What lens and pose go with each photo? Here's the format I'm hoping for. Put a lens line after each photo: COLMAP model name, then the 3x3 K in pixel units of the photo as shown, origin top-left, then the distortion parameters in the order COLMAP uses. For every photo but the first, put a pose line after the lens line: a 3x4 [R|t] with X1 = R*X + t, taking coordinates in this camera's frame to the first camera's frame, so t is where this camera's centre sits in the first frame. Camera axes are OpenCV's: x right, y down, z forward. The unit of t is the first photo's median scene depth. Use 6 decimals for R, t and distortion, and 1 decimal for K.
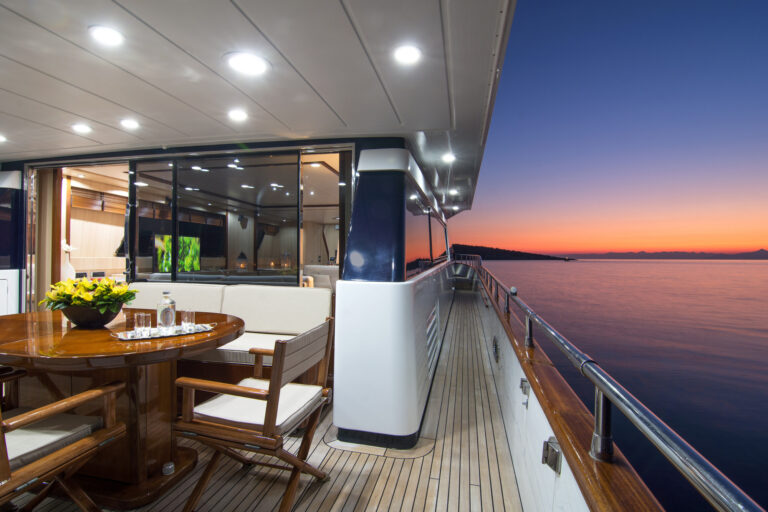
lens RADIAL K [[360.7, 0, 390.5], [0, 360.7, 258.5], [0, 0, 1]] dist [-0.028444, -0.001083]
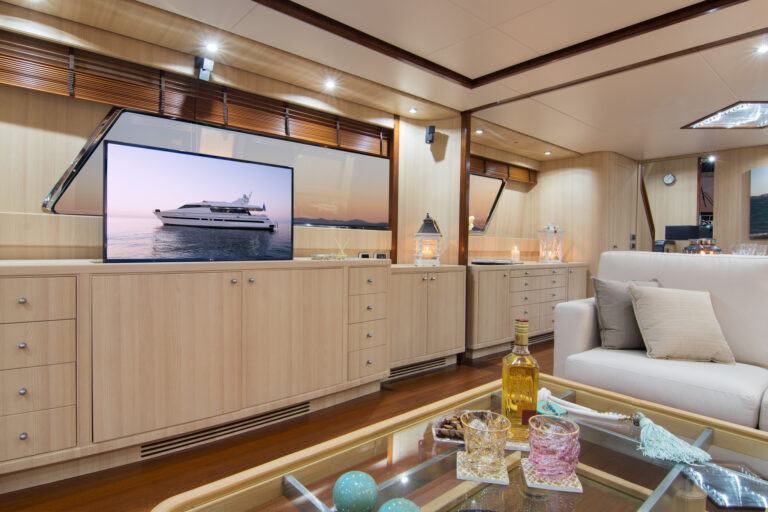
lens RADIAL K [[419.9, 0, 382.8], [0, 419.9, 252.2], [0, 0, 1]] dist [-0.012879, -0.001304]
pose [[0.771670, 0.005619, -0.635998, -0.152640], [-0.006554, 0.999978, 0.000883, 0.021268], [0.635989, 0.003487, 0.771690, 0.590578]]
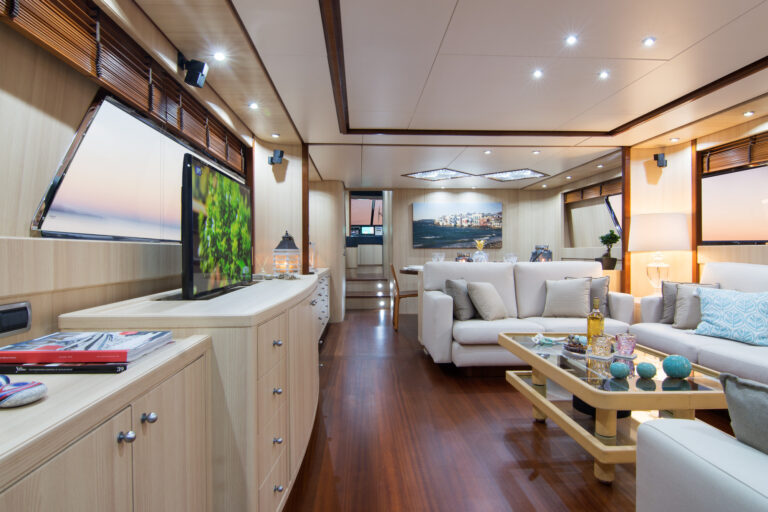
lens RADIAL K [[446.9, 0, 375.7], [0, 446.9, 252.7], [0, 0, 1]] dist [-0.002204, -0.000138]
pose [[0.979356, -0.015258, 0.201565, -0.404714], [0.014742, 0.999883, 0.004059, 0.004728], [-0.201604, -0.001004, 0.979467, 0.430351]]
